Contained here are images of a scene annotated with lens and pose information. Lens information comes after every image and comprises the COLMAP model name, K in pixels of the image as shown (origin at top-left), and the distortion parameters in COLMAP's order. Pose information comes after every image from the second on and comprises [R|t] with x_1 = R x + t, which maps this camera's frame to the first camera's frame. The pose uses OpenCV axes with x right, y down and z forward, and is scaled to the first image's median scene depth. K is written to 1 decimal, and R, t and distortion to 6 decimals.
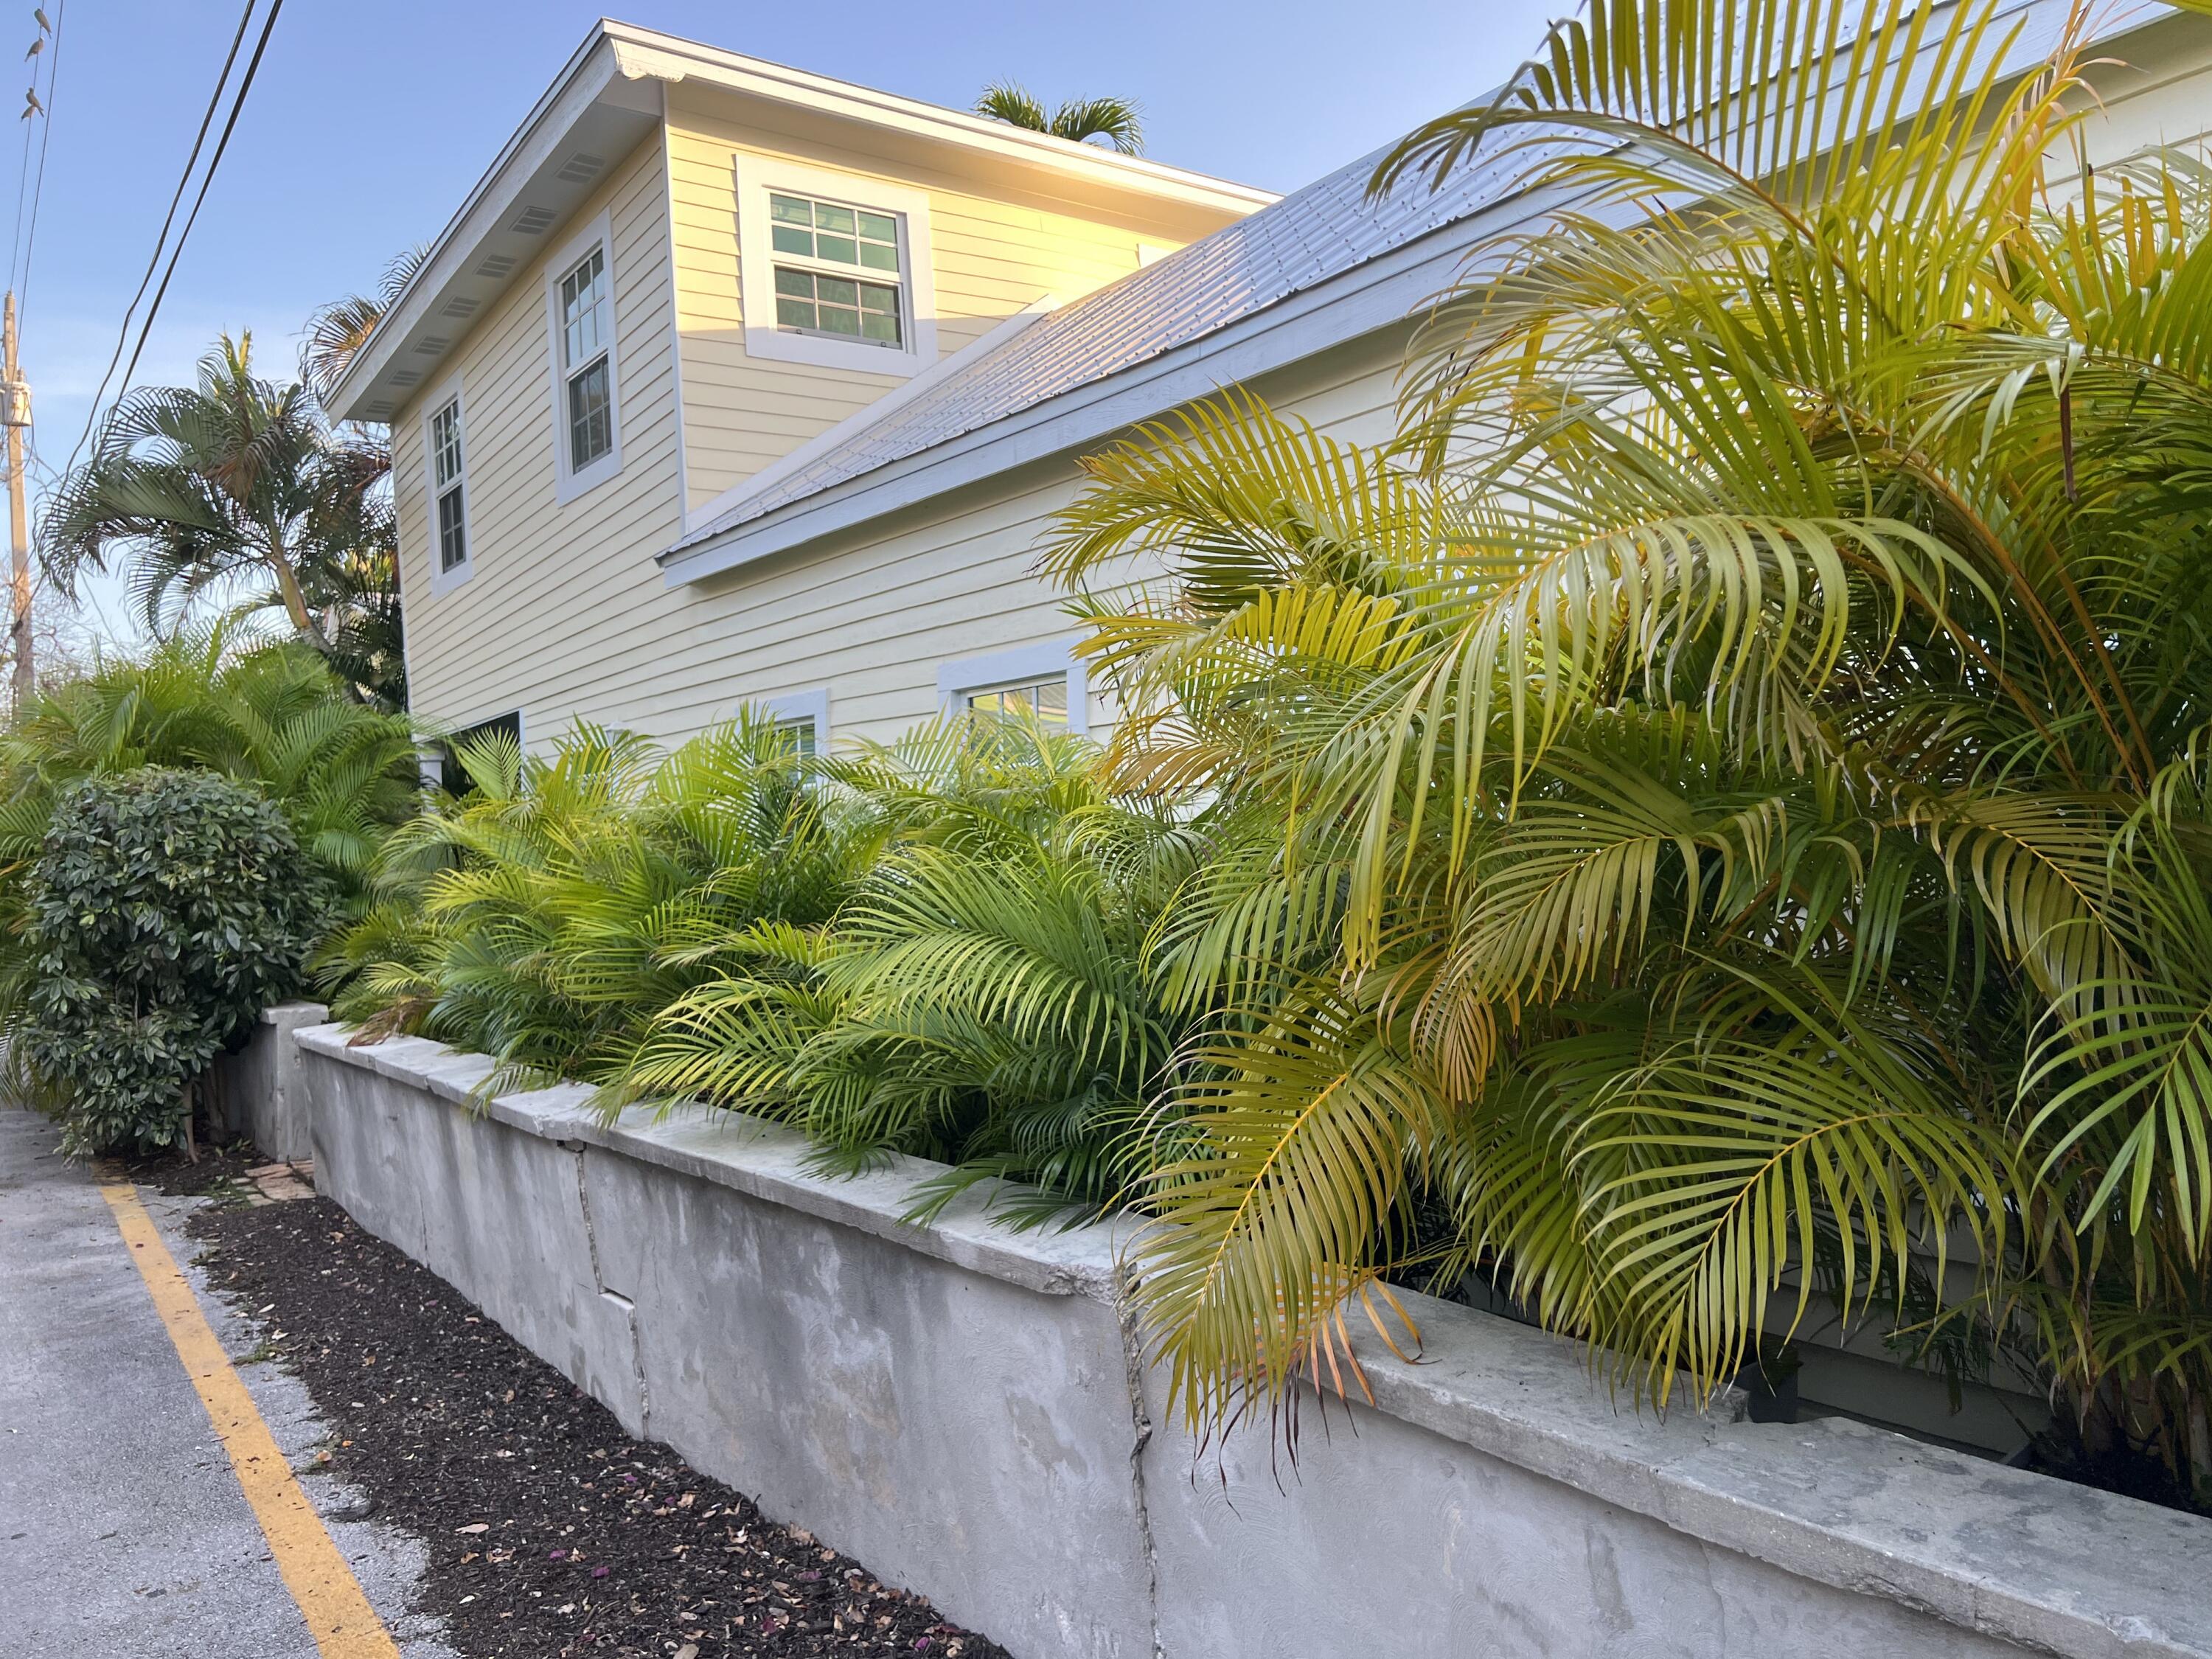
lens RADIAL K [[1630.6, 0, 1098.2], [0, 1630.6, 824.8], [0, 0, 1]] dist [0.038404, -0.035090]
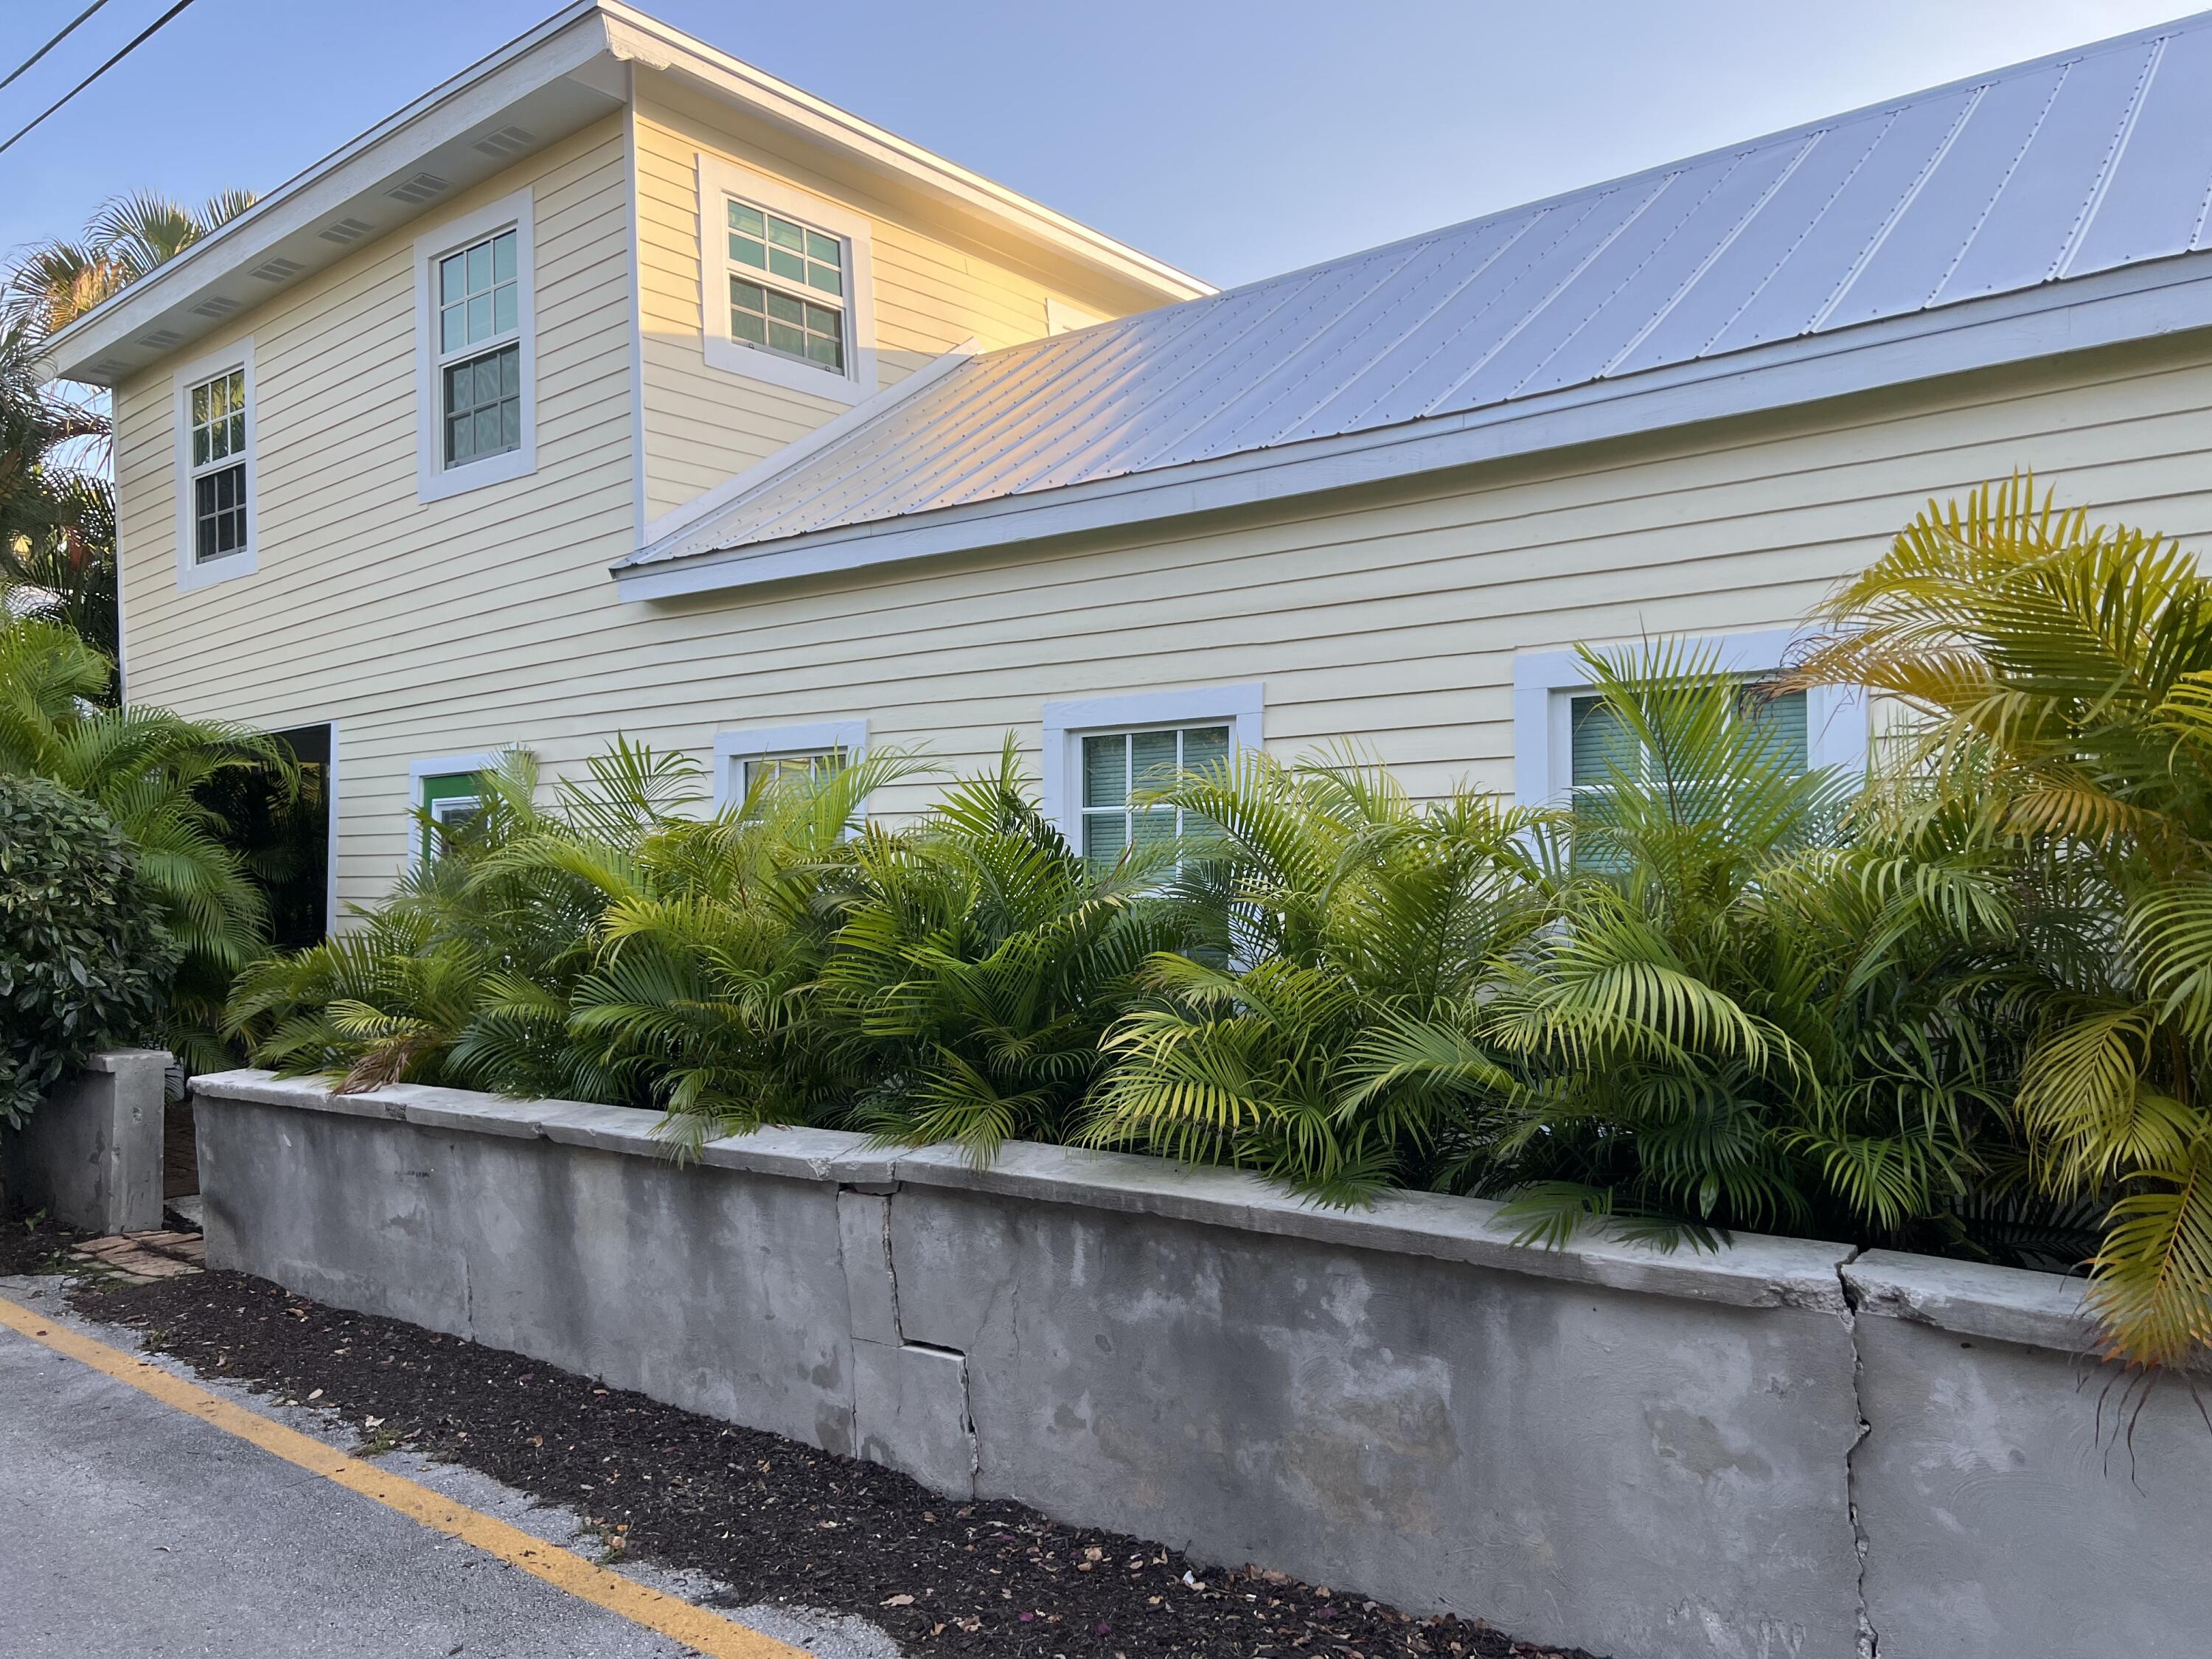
lens RADIAL K [[1630.6, 0, 1098.8], [0, 1630.6, 839.9], [0, 0, 1]] dist [0.038404, -0.035090]
pose [[0.961323, 0.037270, 0.272888, -0.341578], [-0.030124, 0.999086, -0.030330, 0.014616], [-0.273769, 0.020936, 0.961567, 0.042918]]
